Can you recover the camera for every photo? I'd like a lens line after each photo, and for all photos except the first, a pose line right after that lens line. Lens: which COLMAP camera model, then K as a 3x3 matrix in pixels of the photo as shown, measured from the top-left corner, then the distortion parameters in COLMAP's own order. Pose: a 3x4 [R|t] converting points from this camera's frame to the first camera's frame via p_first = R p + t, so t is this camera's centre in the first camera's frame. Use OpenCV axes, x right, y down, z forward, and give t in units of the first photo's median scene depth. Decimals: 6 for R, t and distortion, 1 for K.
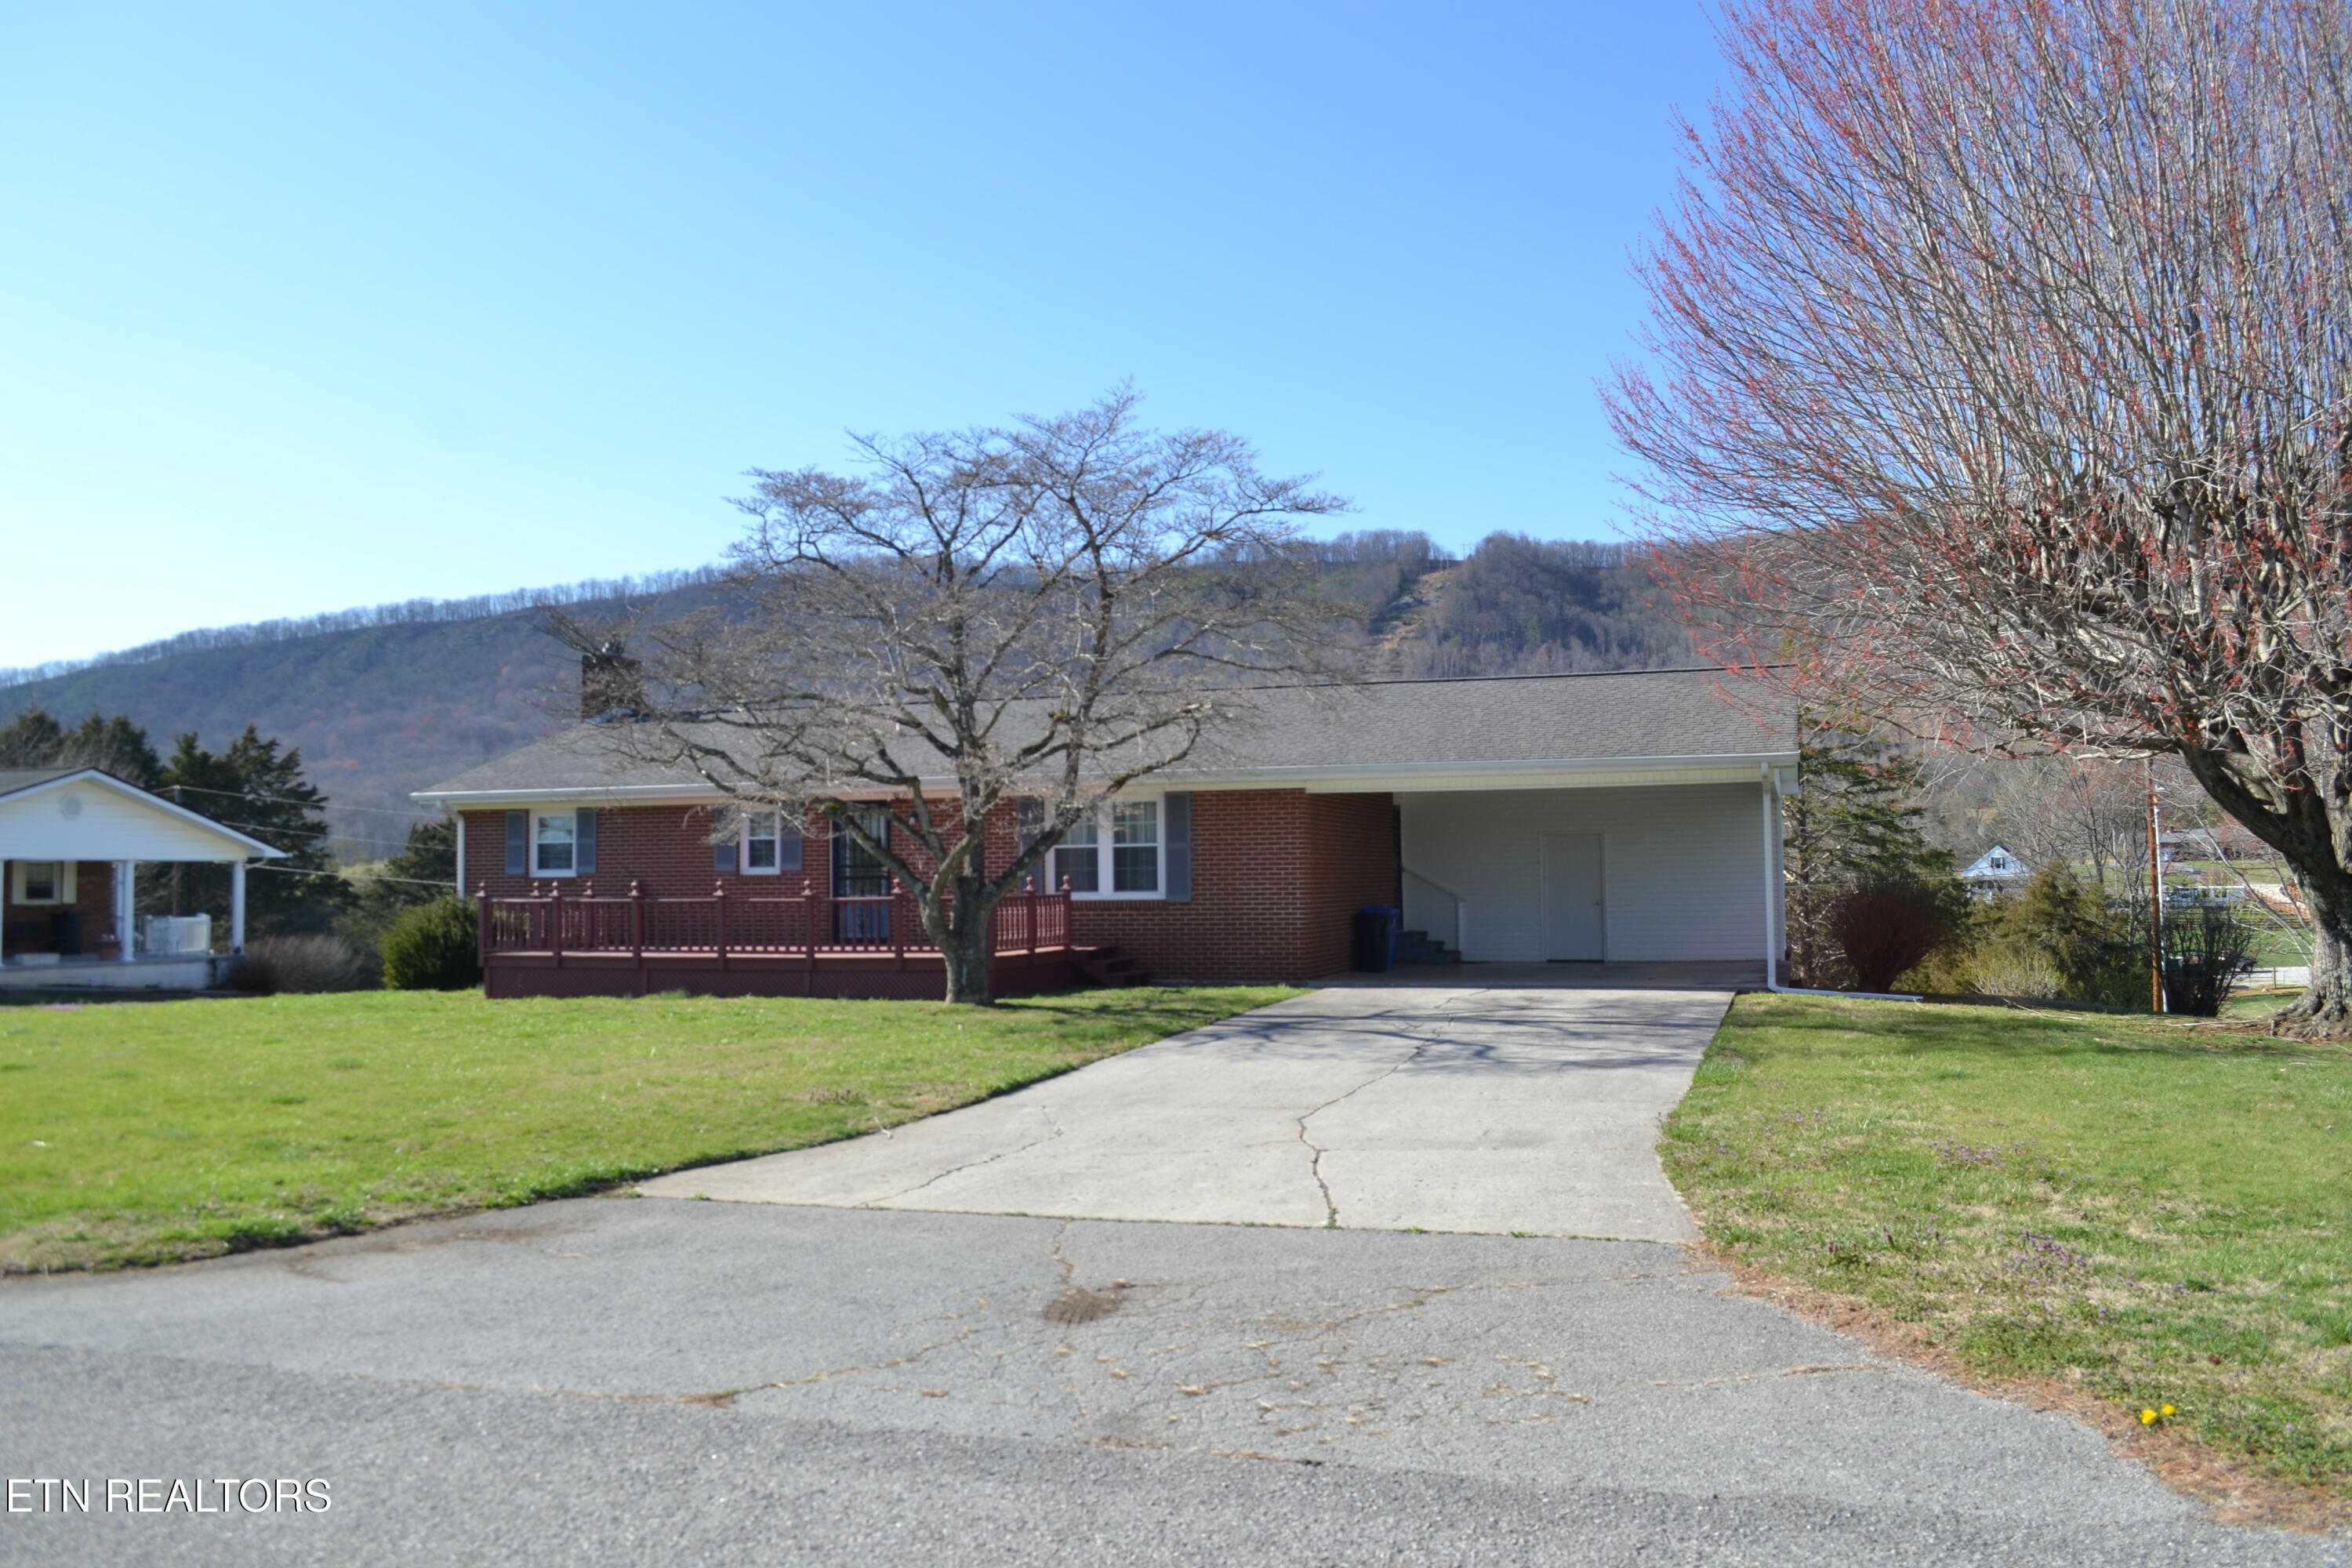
lens RADIAL K [[1871.6, 0, 1161.1], [0, 1871.6, 791.1], [0, 0, 1]] dist [-0.065877, -0.002435]
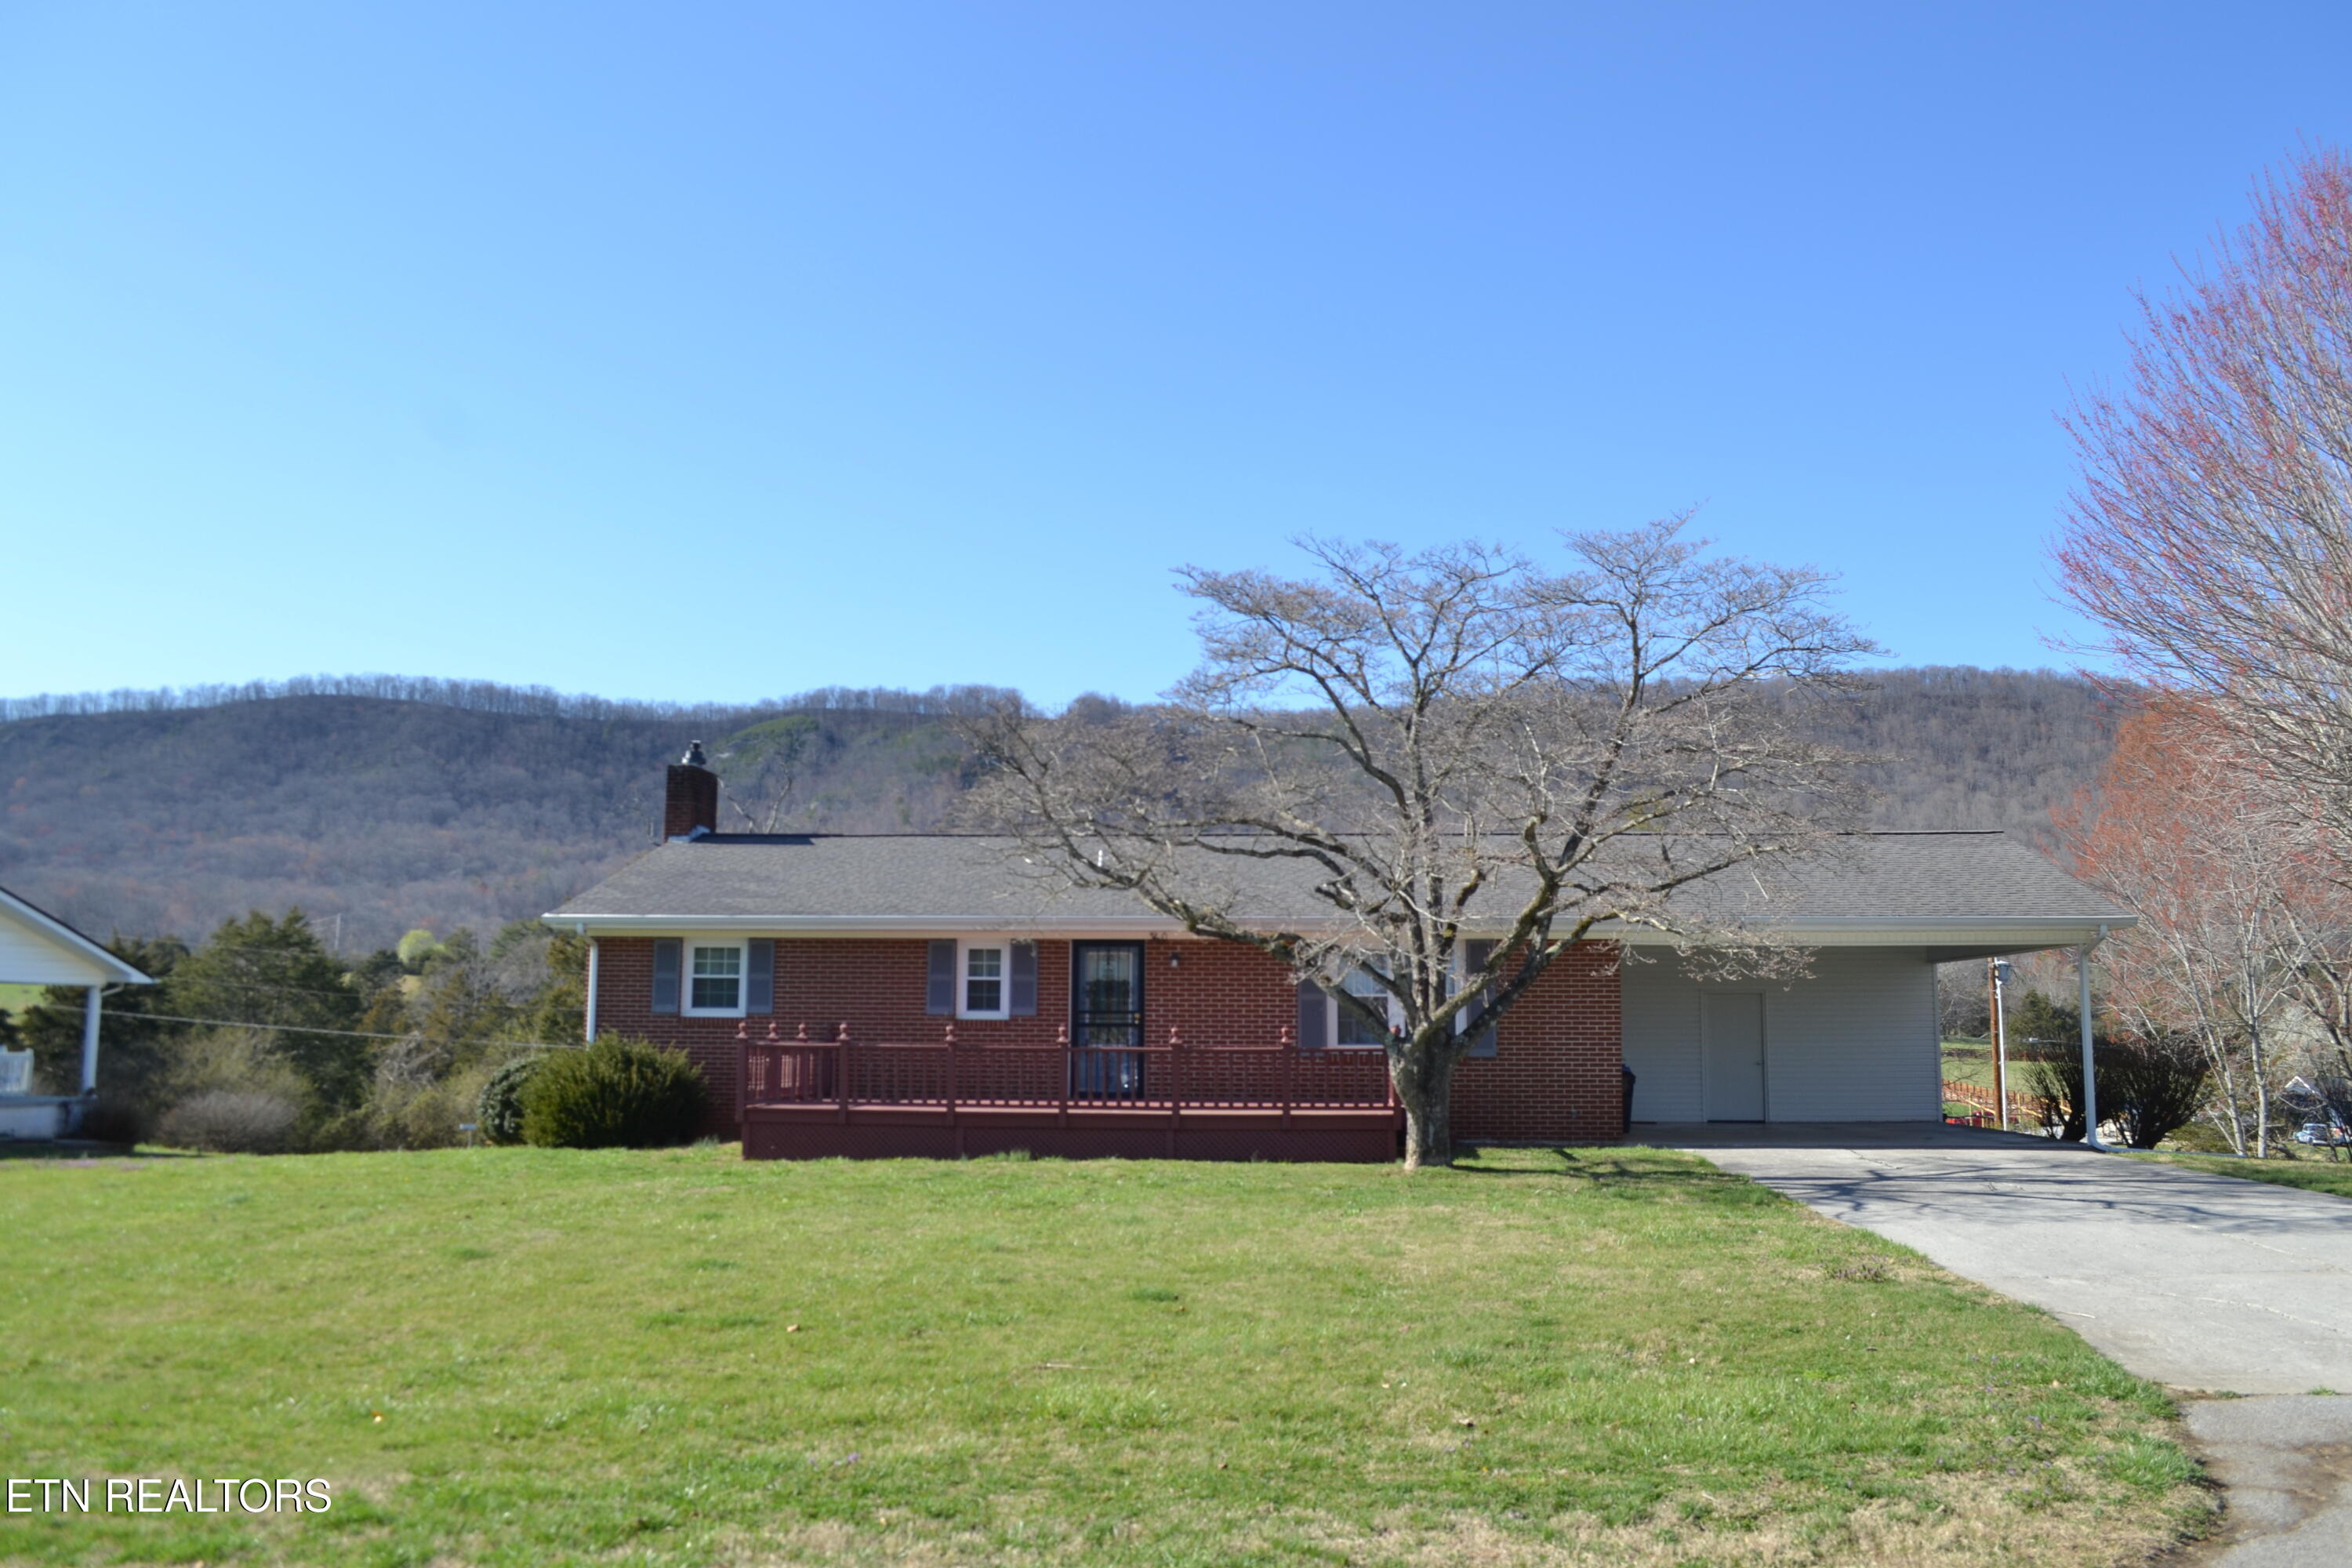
lens RADIAL K [[1871.6, 0, 1161.8], [0, 1871.6, 803.9], [0, 0, 1]] dist [-0.065877, -0.002435]
pose [[0.974813, 0.044900, 0.218458, -0.323111], [-0.028440, 0.996554, -0.077914, 0.009183], [-0.221204, 0.069739, 0.972731, 0.100657]]
